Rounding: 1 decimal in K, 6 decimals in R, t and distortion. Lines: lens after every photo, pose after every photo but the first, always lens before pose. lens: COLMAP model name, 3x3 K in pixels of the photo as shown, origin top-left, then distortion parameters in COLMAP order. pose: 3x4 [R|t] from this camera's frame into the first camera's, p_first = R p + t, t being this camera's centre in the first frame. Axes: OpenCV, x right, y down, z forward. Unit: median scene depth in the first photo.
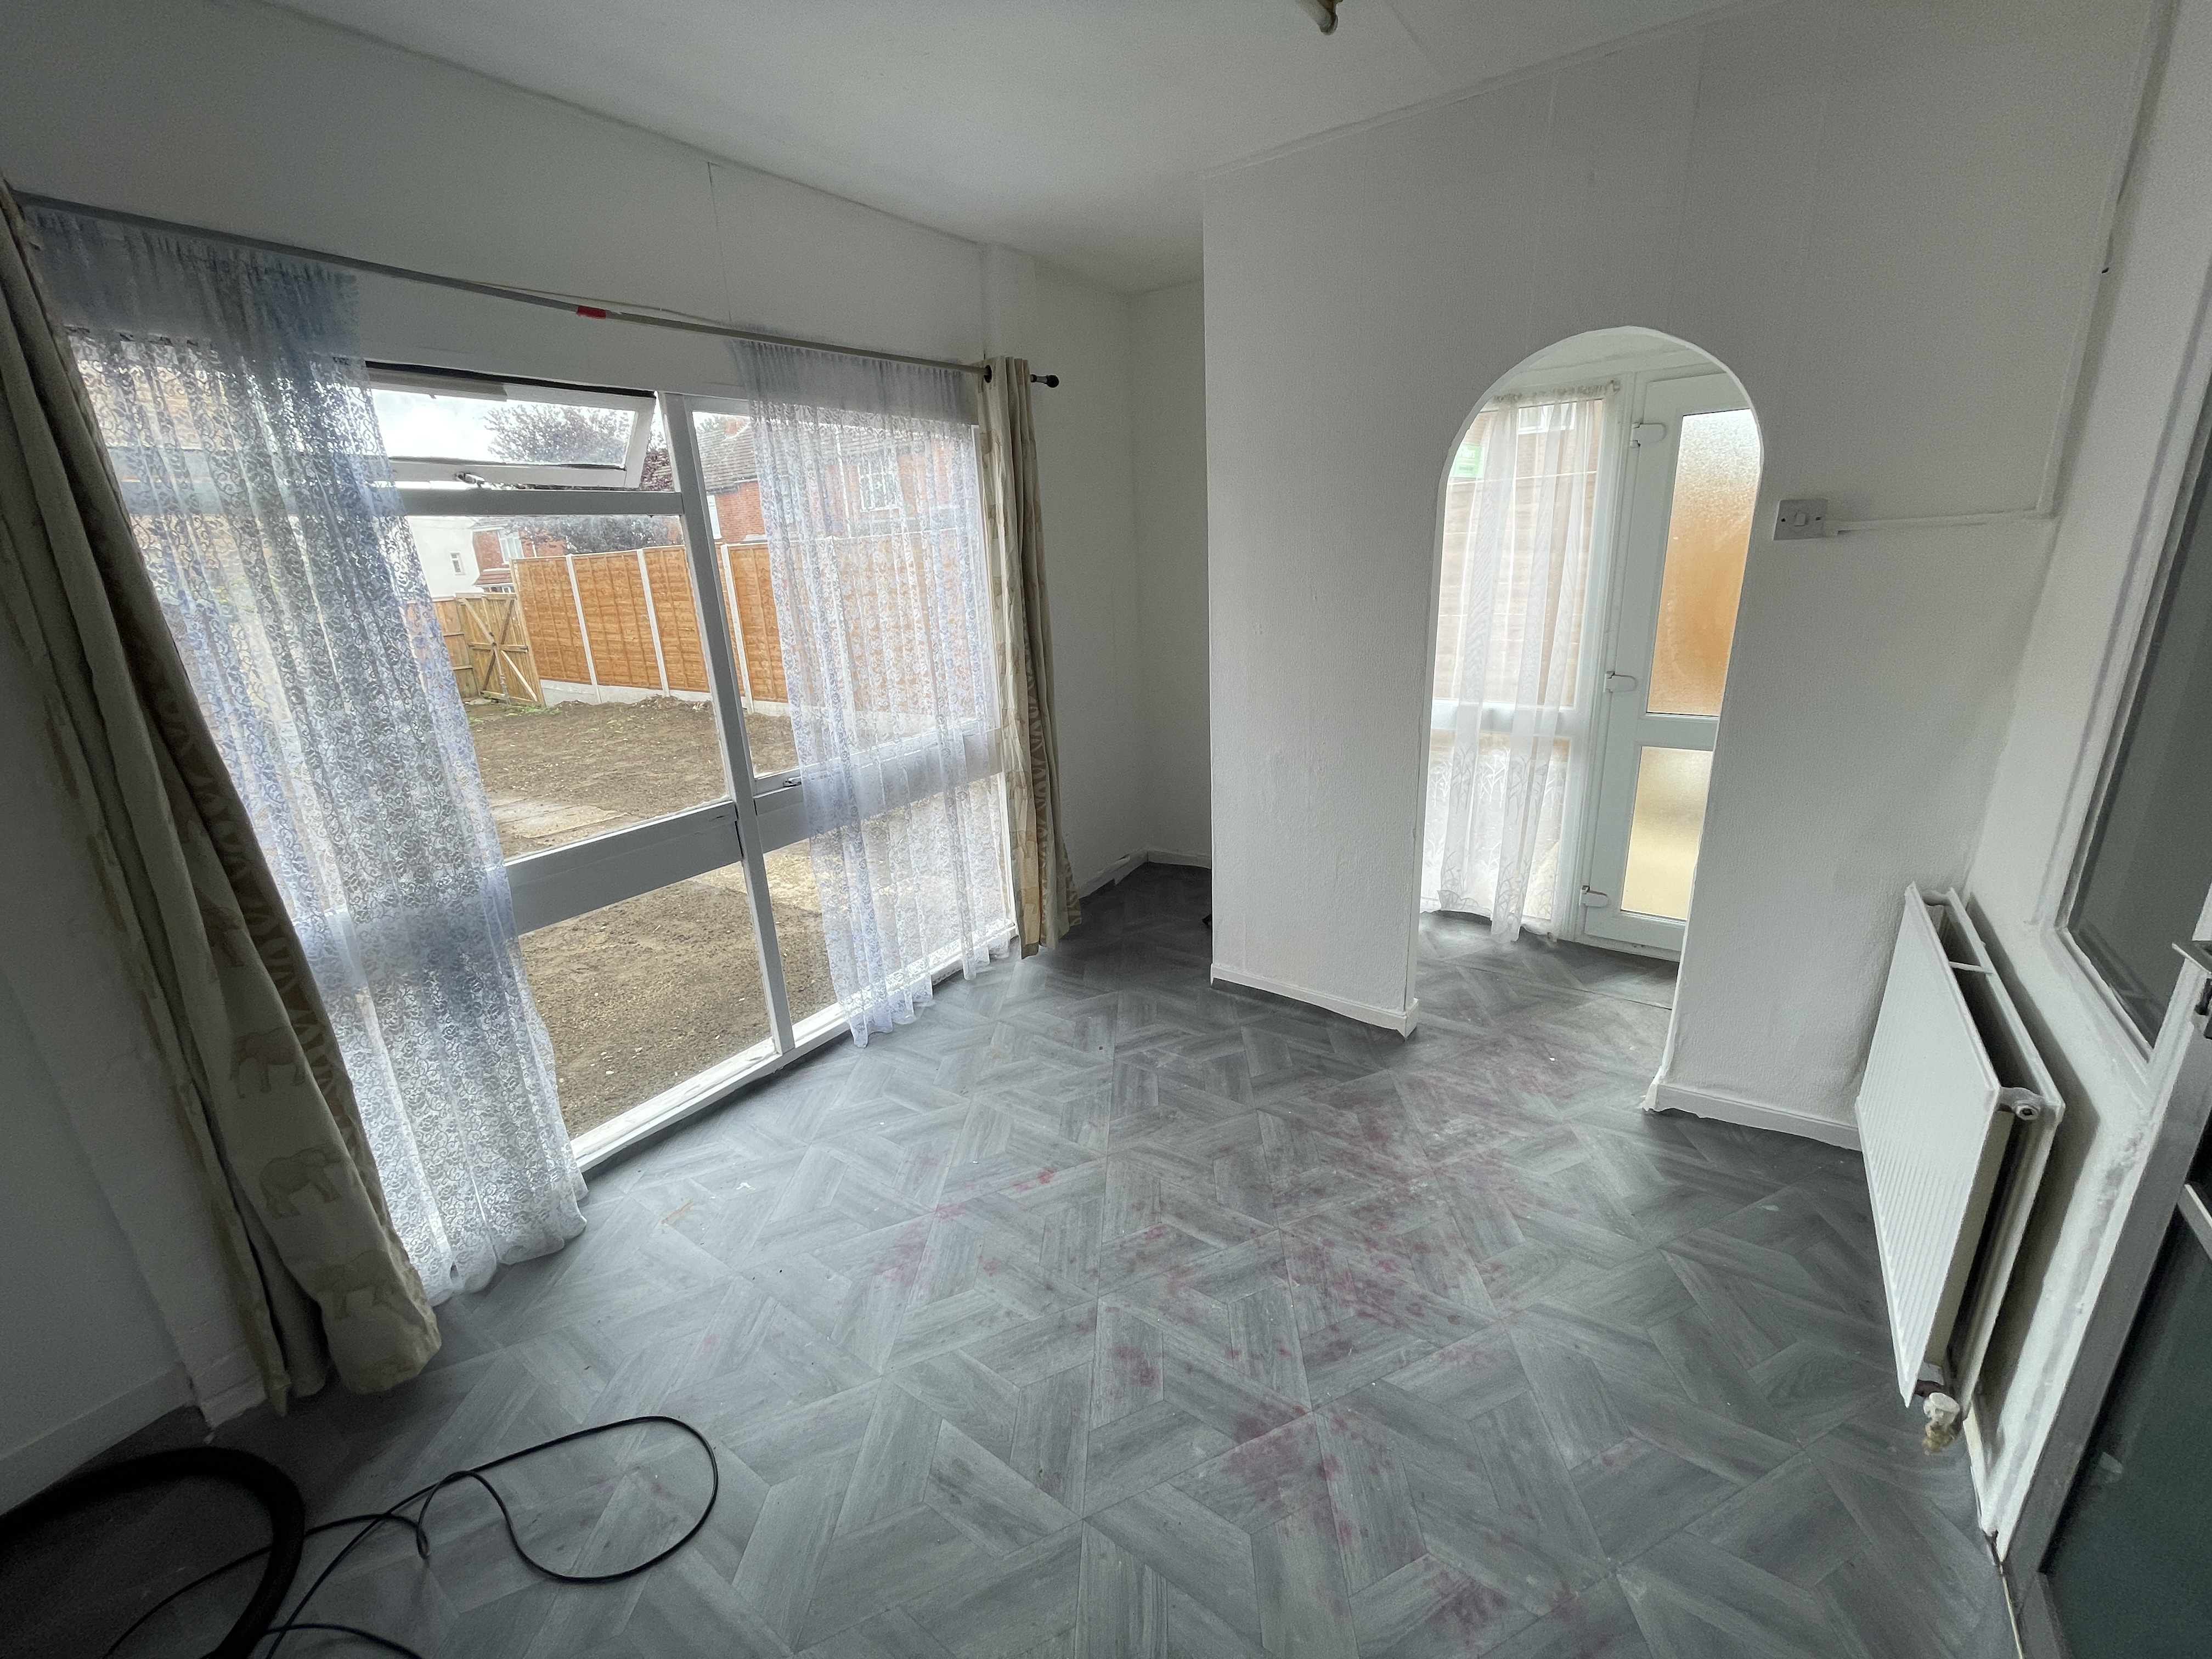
lens RADIAL K [[889.8, 0, 1101.6], [0, 889.8, 823.1], [0, 0, 1]] dist [-0.000441, -0.000169]
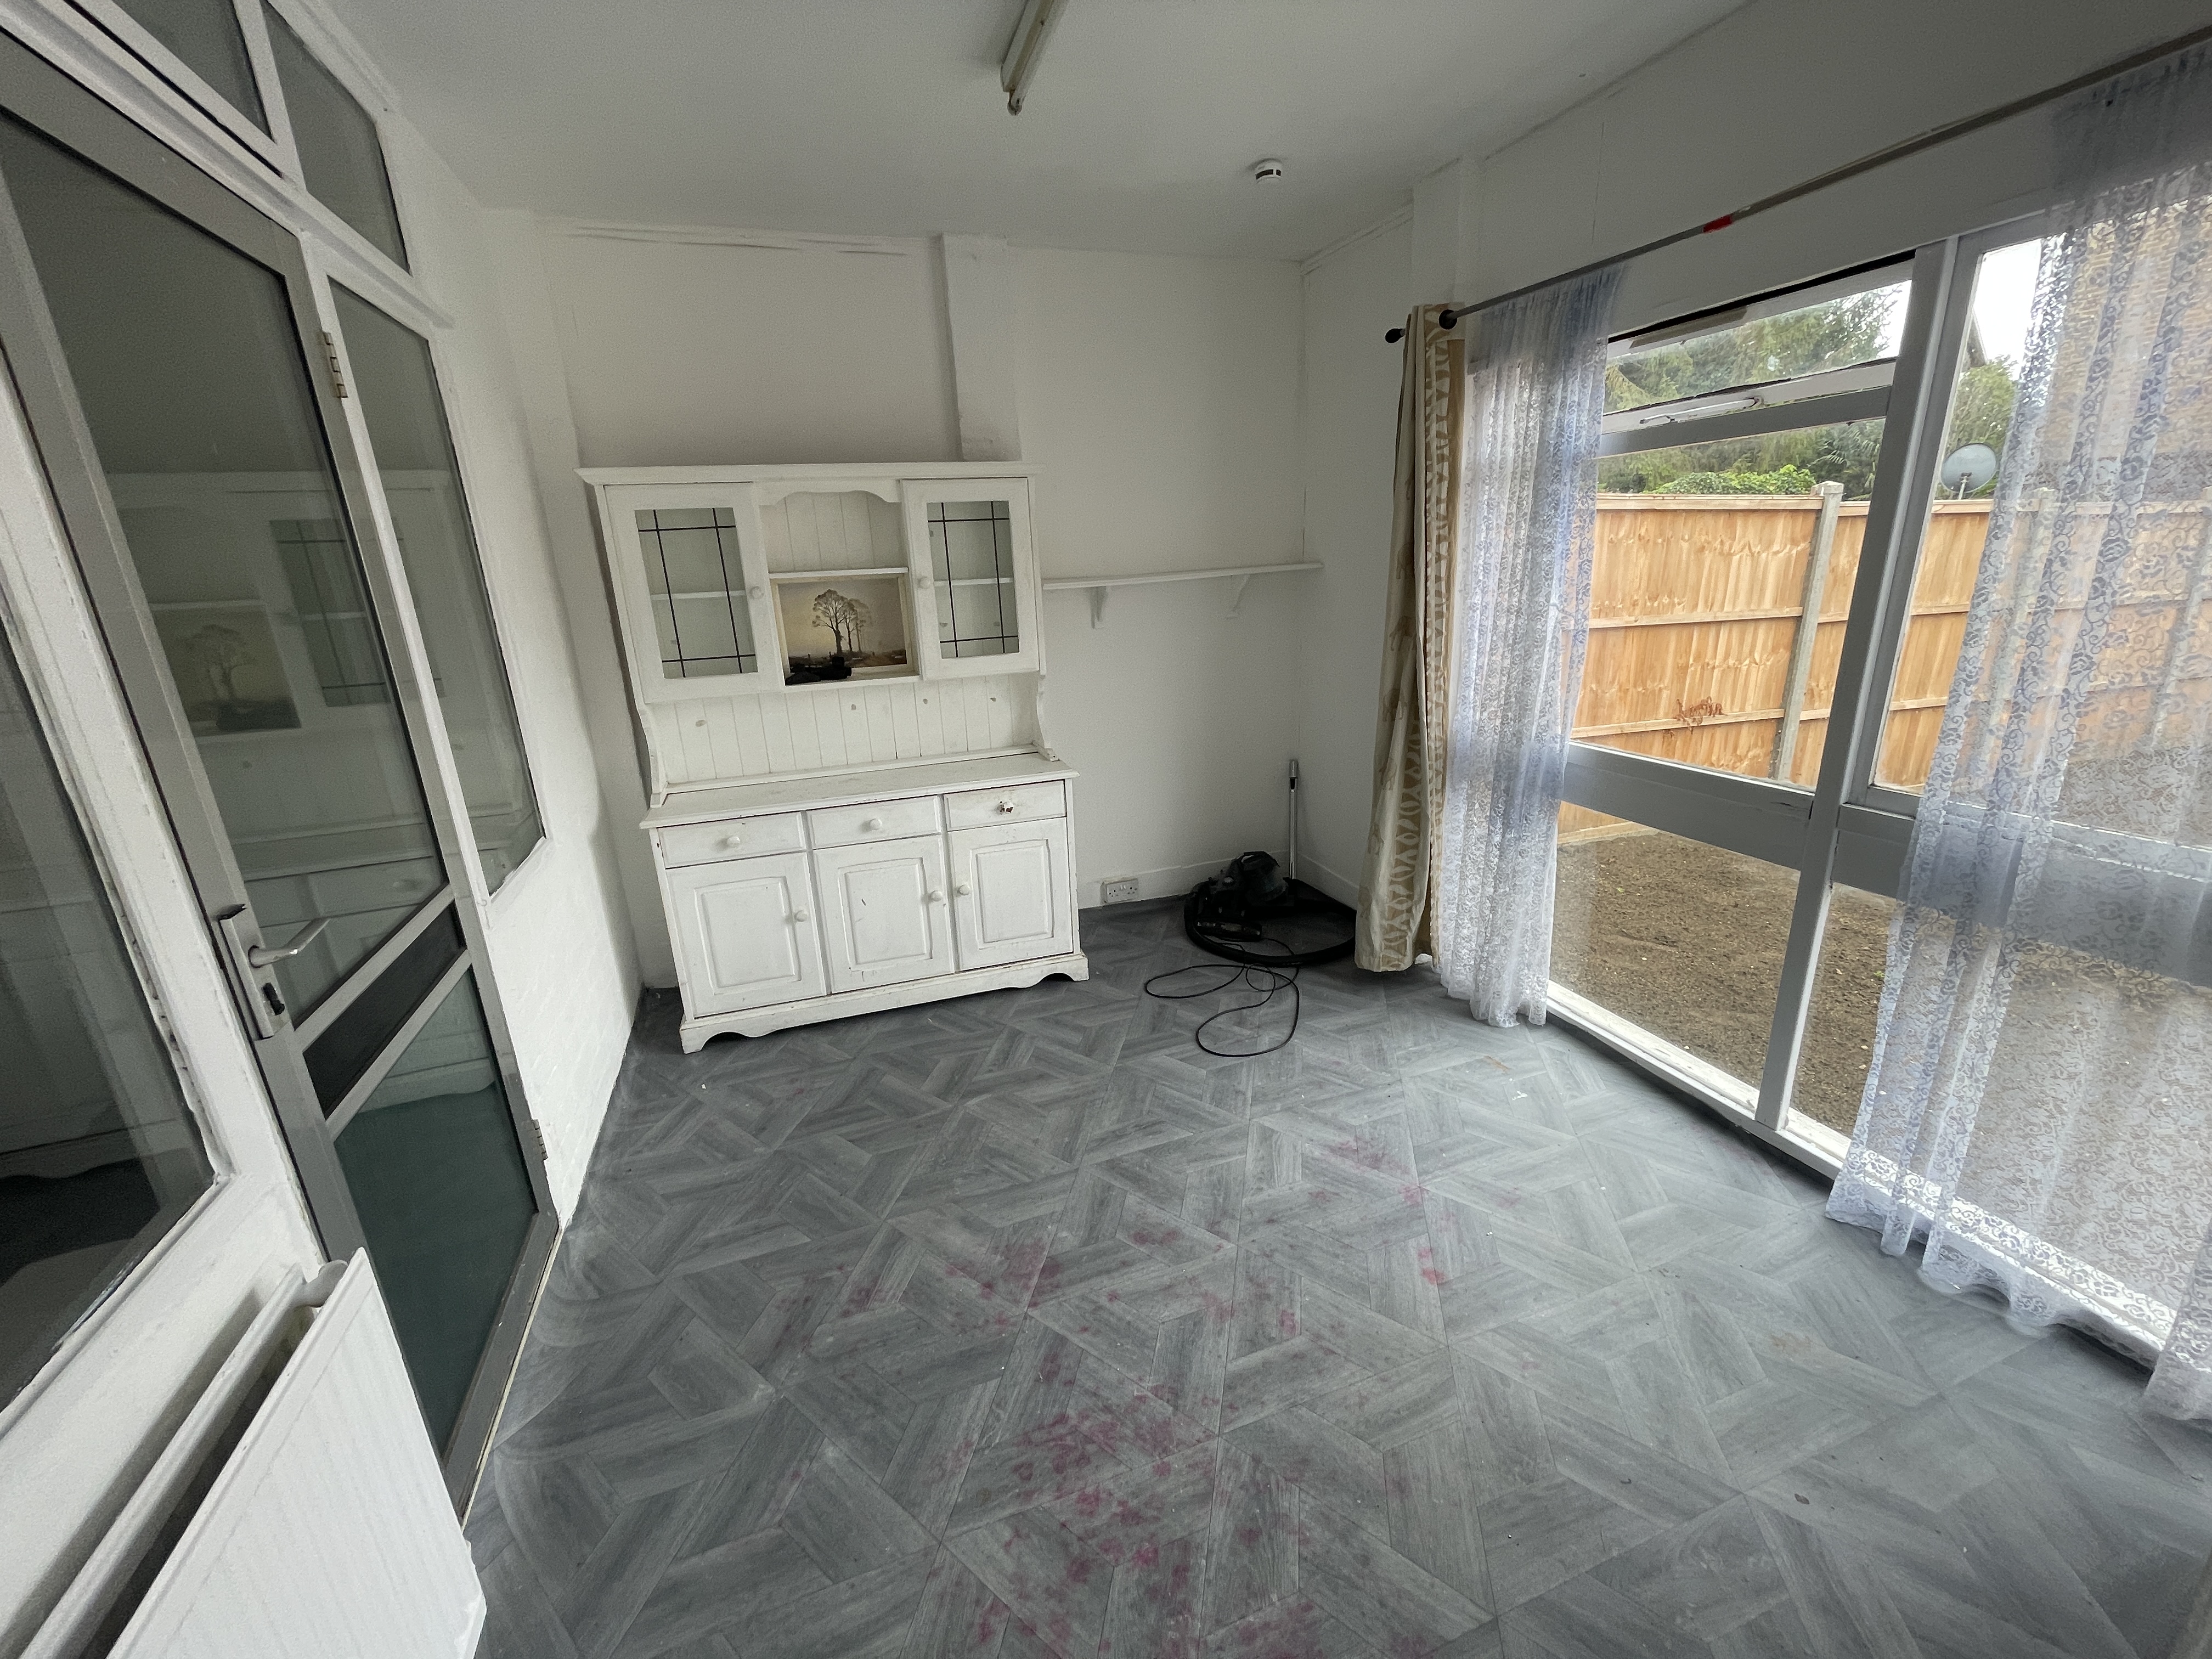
lens RADIAL K [[889.8, 0, 1105.3], [0, 889.8, 830.0], [0, 0, 1]] dist [-0.000441, -0.000169]
pose [[-0.571302, 0.311142, -0.759477, 0.686032], [-0.171710, 0.859567, 0.481312, -0.338164], [0.802577, 0.405384, -0.437646, 1.079752]]
